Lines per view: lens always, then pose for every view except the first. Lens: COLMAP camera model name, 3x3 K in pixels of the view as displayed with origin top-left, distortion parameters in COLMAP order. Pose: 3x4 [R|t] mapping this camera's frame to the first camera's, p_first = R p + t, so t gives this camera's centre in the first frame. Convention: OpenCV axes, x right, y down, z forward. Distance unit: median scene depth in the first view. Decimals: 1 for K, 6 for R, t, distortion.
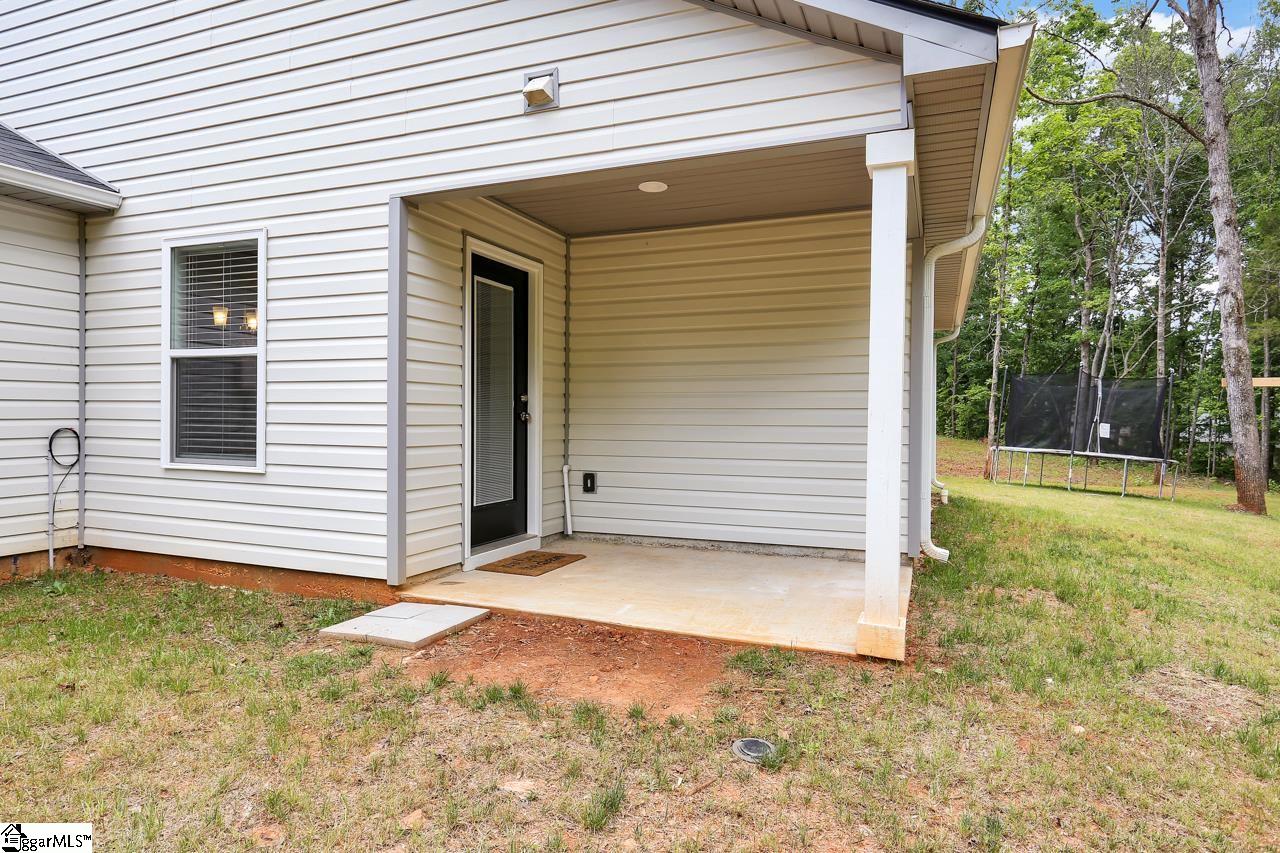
lens RADIAL K [[764.4, 0, 625.3], [0, 764.4, 426.8], [0, 0, 1]] dist [-0.056107, 0.037608]
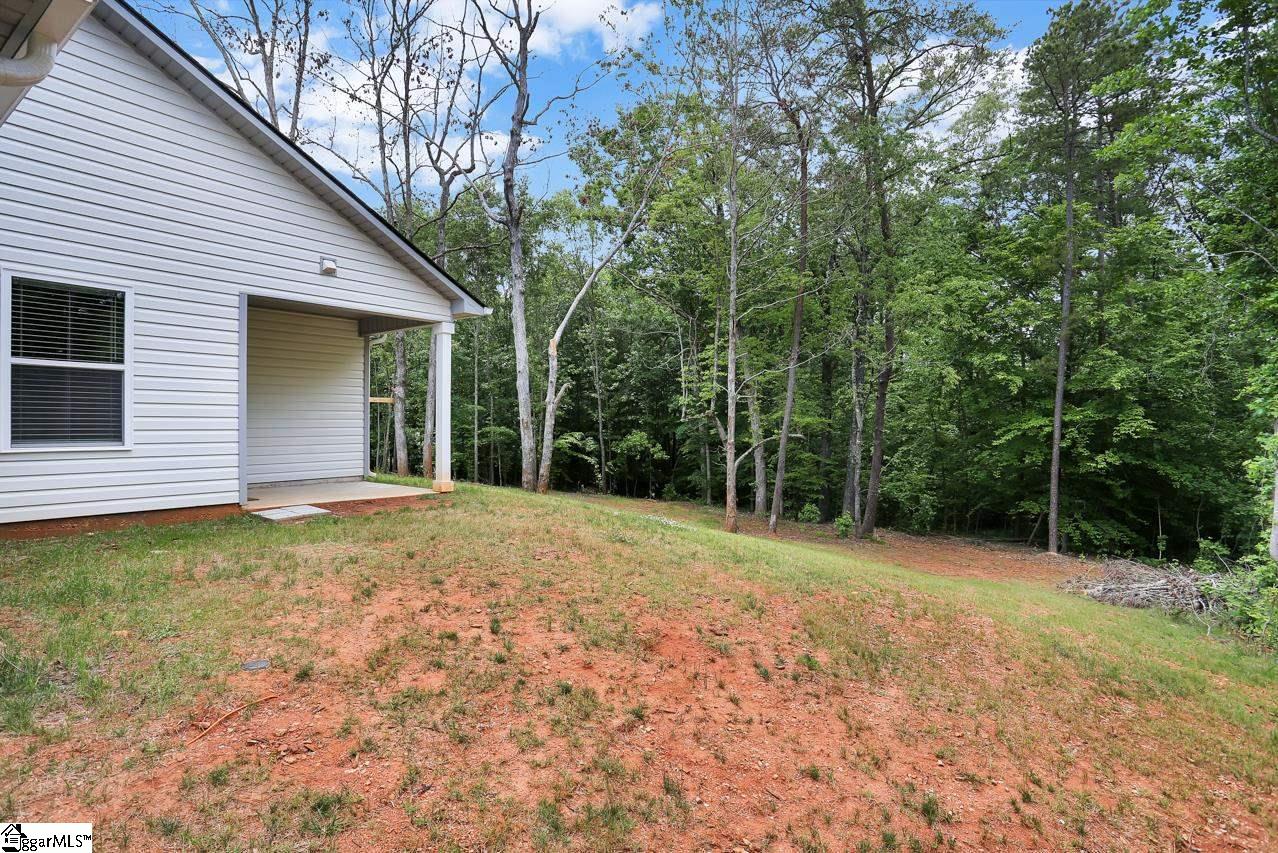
lens RADIAL K [[654.5, 0, 623.2], [0, 654.5, 426.5], [0, 0, 1]] dist [-0.049330, 0.000673]
pose [[0.249839, -0.010017, 0.968236, -0.396042], [0.011931, 0.999902, 0.007266, 0.004778], [-0.968214, 0.009737, 0.249934, -0.069668]]
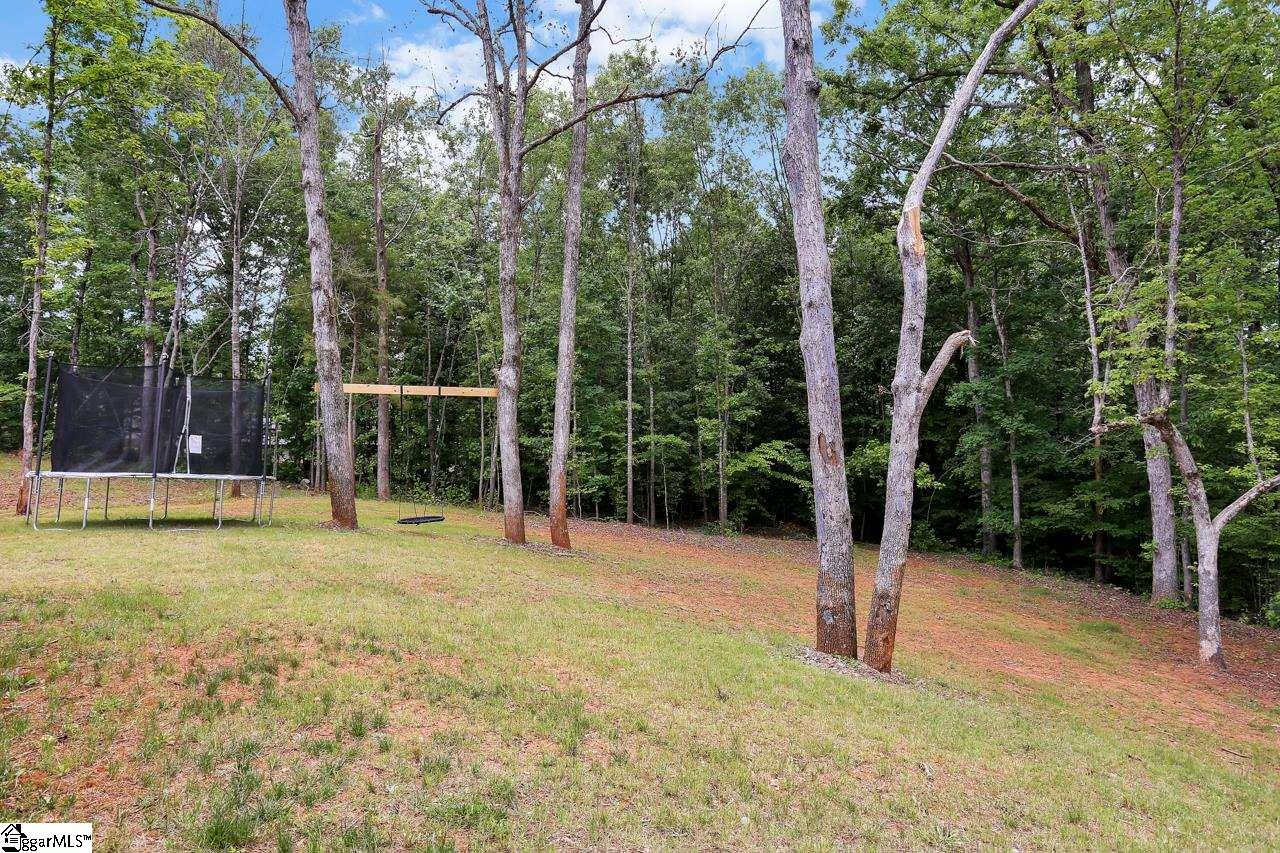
lens RADIAL K [[764.4, 0, 625.3], [0, 764.4, 426.8], [0, 0, 1]] dist [-0.056107, 0.037608]
pose [[0.433403, -0.010770, 0.901136, 0.127196], [0.015242, 0.999873, 0.004620, -0.009587], [-0.901071, 0.011732, 0.433512, 0.255979]]
